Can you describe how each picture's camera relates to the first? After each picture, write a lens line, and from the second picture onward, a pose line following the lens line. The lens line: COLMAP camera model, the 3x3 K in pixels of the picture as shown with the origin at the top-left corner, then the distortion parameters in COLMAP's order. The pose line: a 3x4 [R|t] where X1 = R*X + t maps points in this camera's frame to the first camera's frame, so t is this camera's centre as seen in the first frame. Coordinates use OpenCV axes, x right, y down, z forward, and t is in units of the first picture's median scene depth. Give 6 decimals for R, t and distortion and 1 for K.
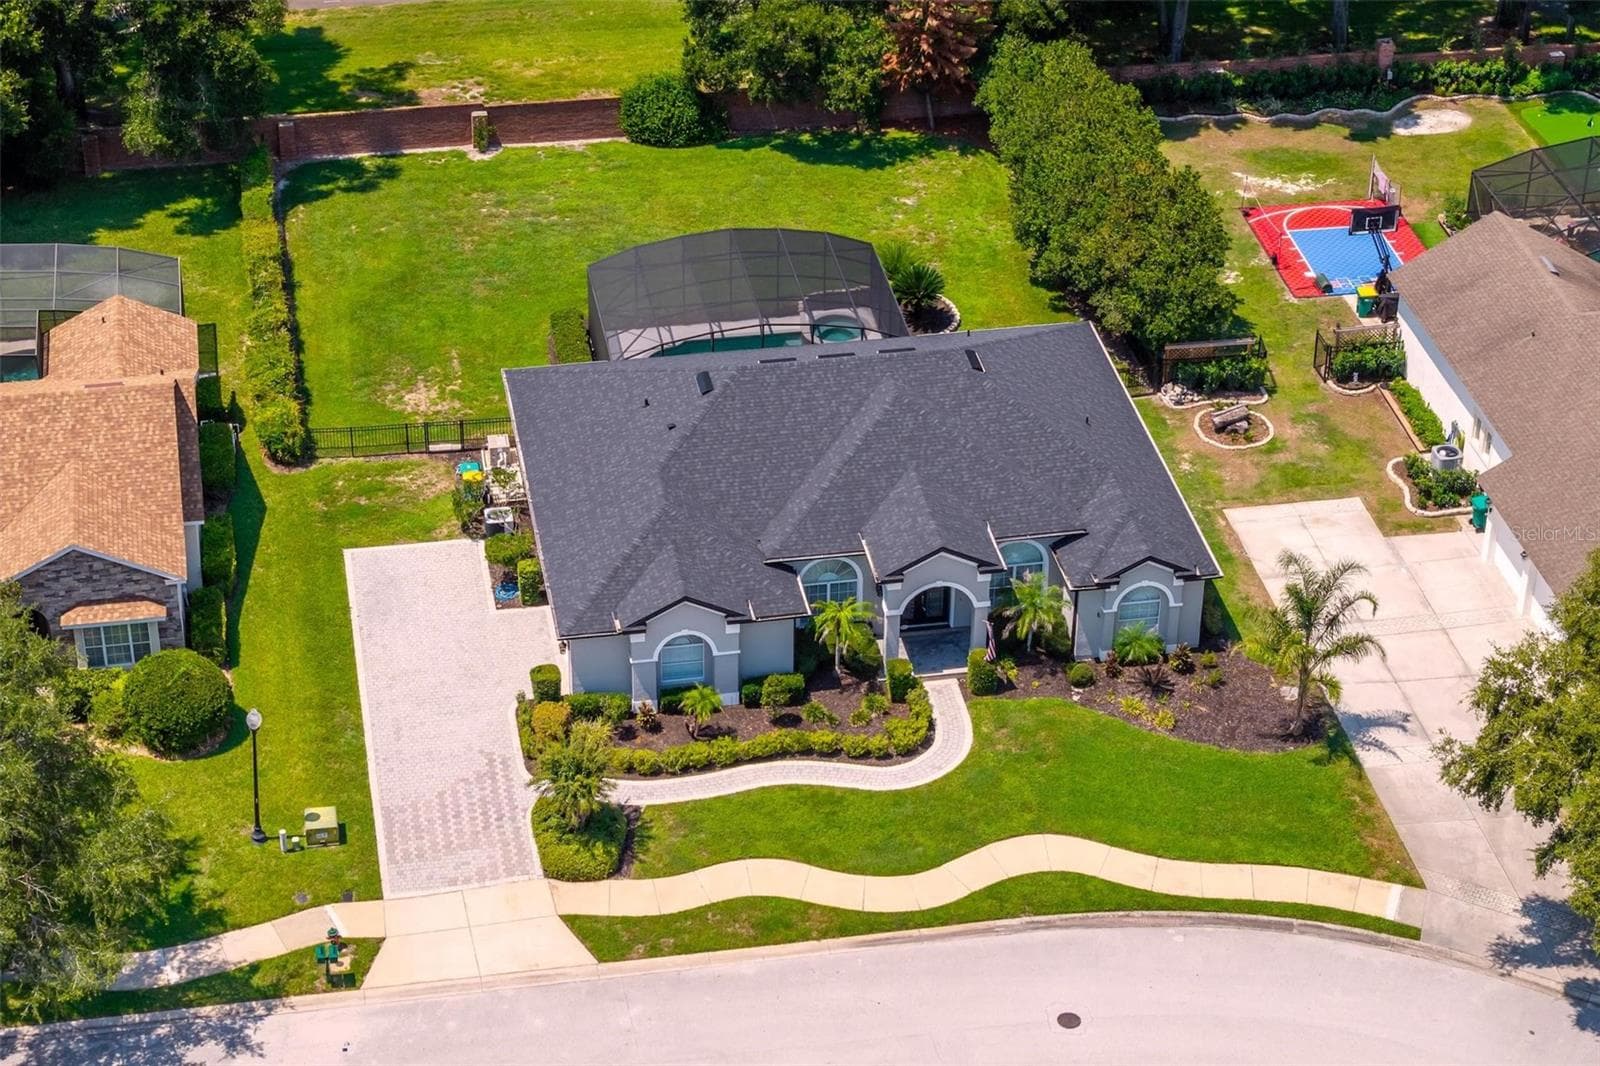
lens RADIAL K [[3231.1, 0, 800.0], [0, 3231.1, 533.0], [0, 0, 1]] dist [-0.019088, -0.050883]
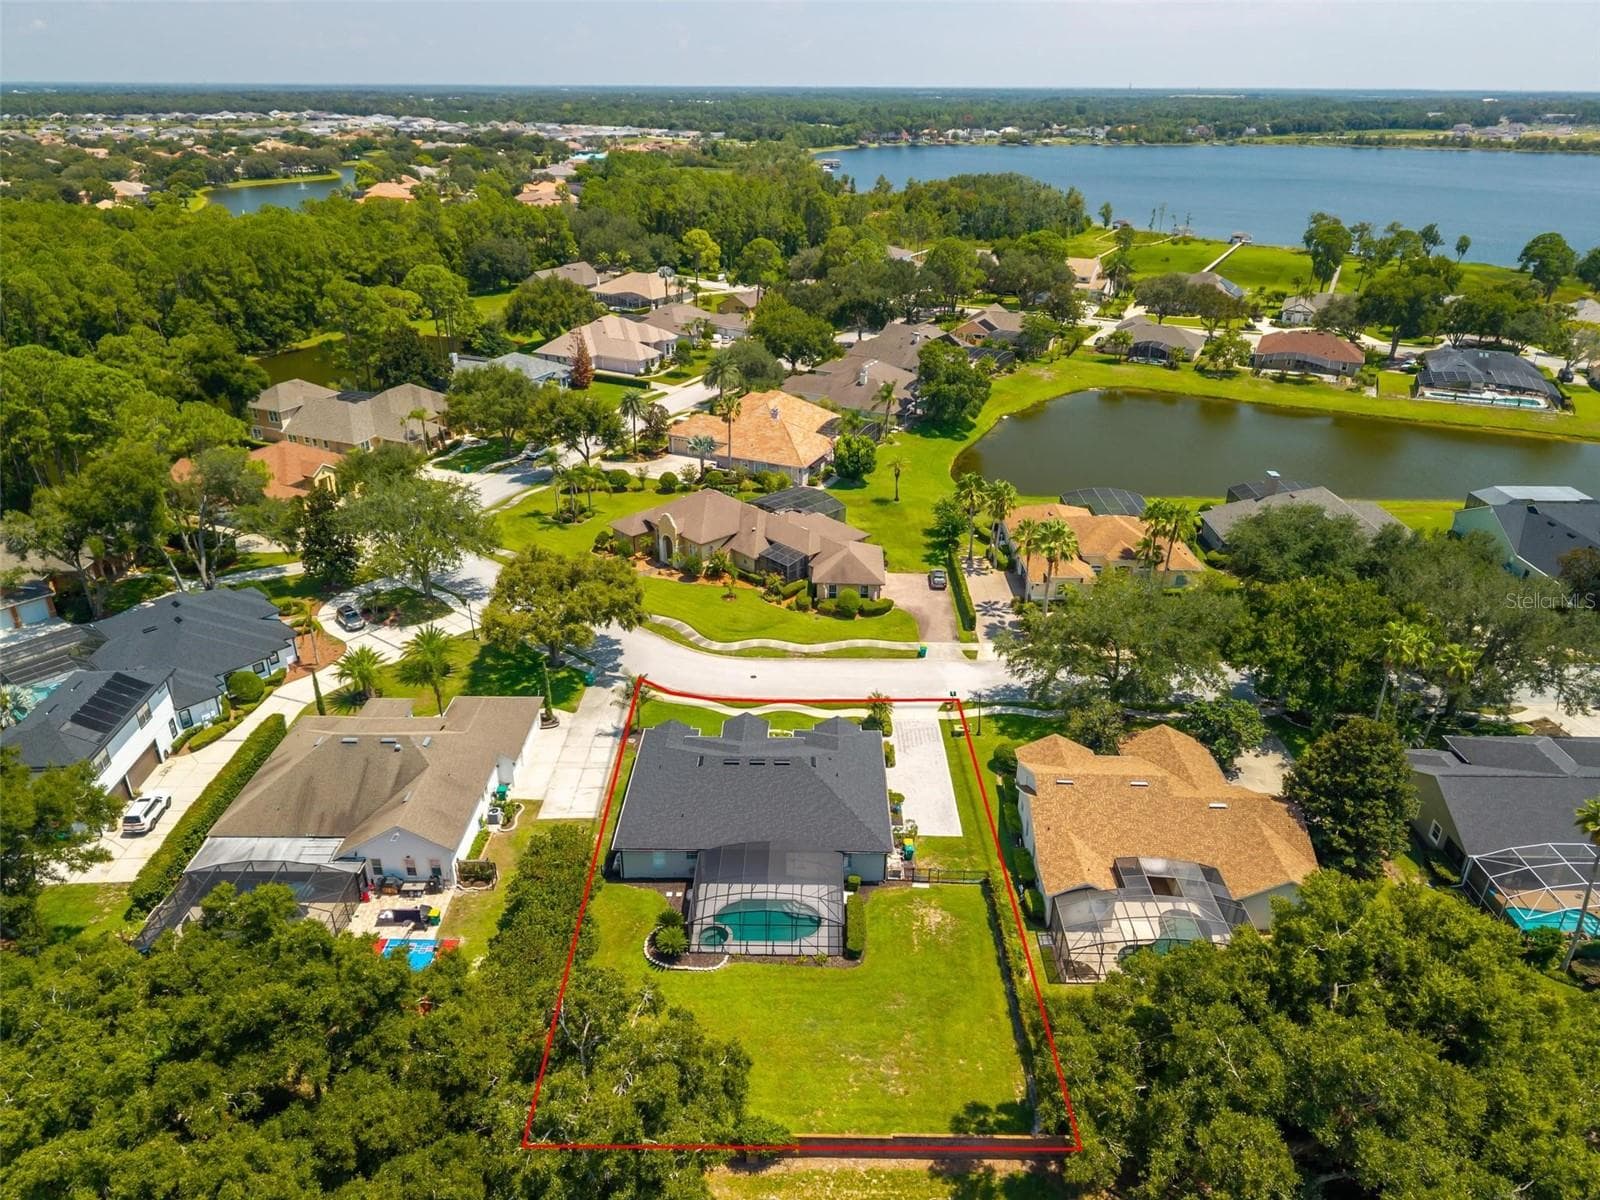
lens RADIAL K [[1045.6, 0, 797.6], [0, 1045.6, 621.6], [0, 0, 1]] dist [0.062775, -0.071512]
pose [[-0.981279, -0.100293, 0.164414, -0.142257], [0.093250, 0.499527, 0.861265, -0.817740], [-0.168508, 0.860473, -0.480824, 1.349124]]
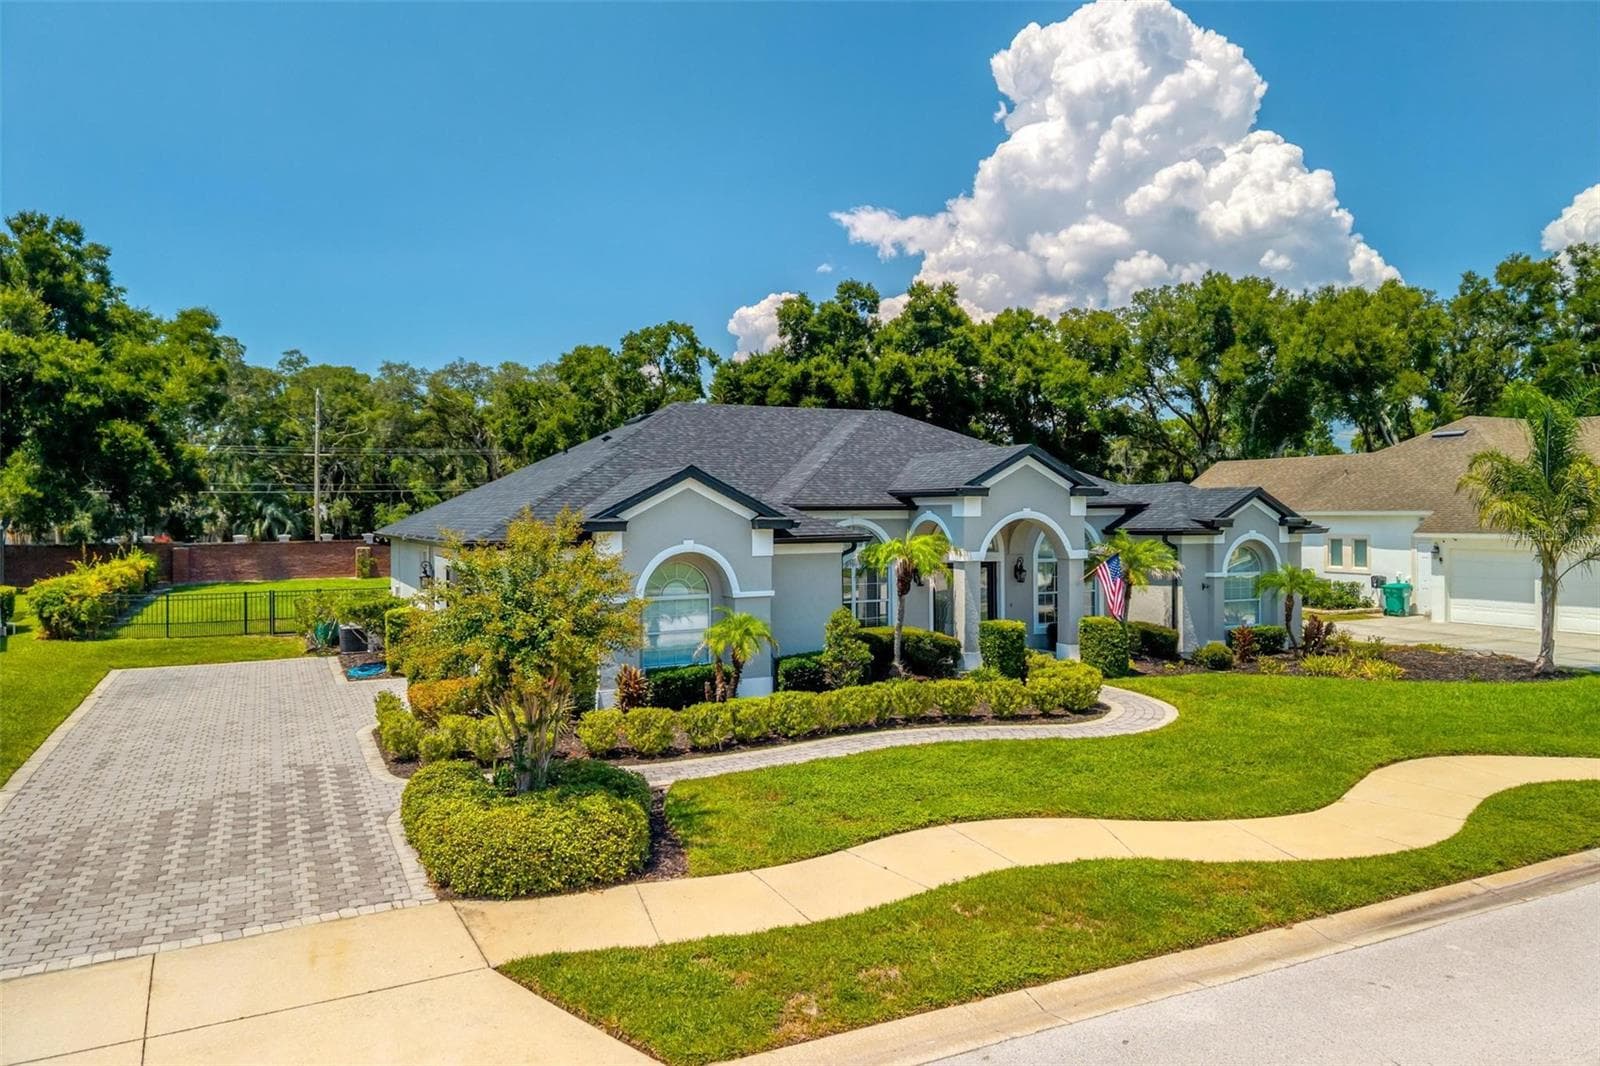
lens RADIAL K [[1075.2, 0, 801.5], [0, 1075.2, 503.8], [0, 0, 1]] dist [0.044248, -0.046880]
pose [[0.961237, -0.013512, 0.275393, -0.068590], [0.162274, 0.835222, -0.525425, 0.128861], [-0.222915, 0.549747, 0.805039, 0.818349]]
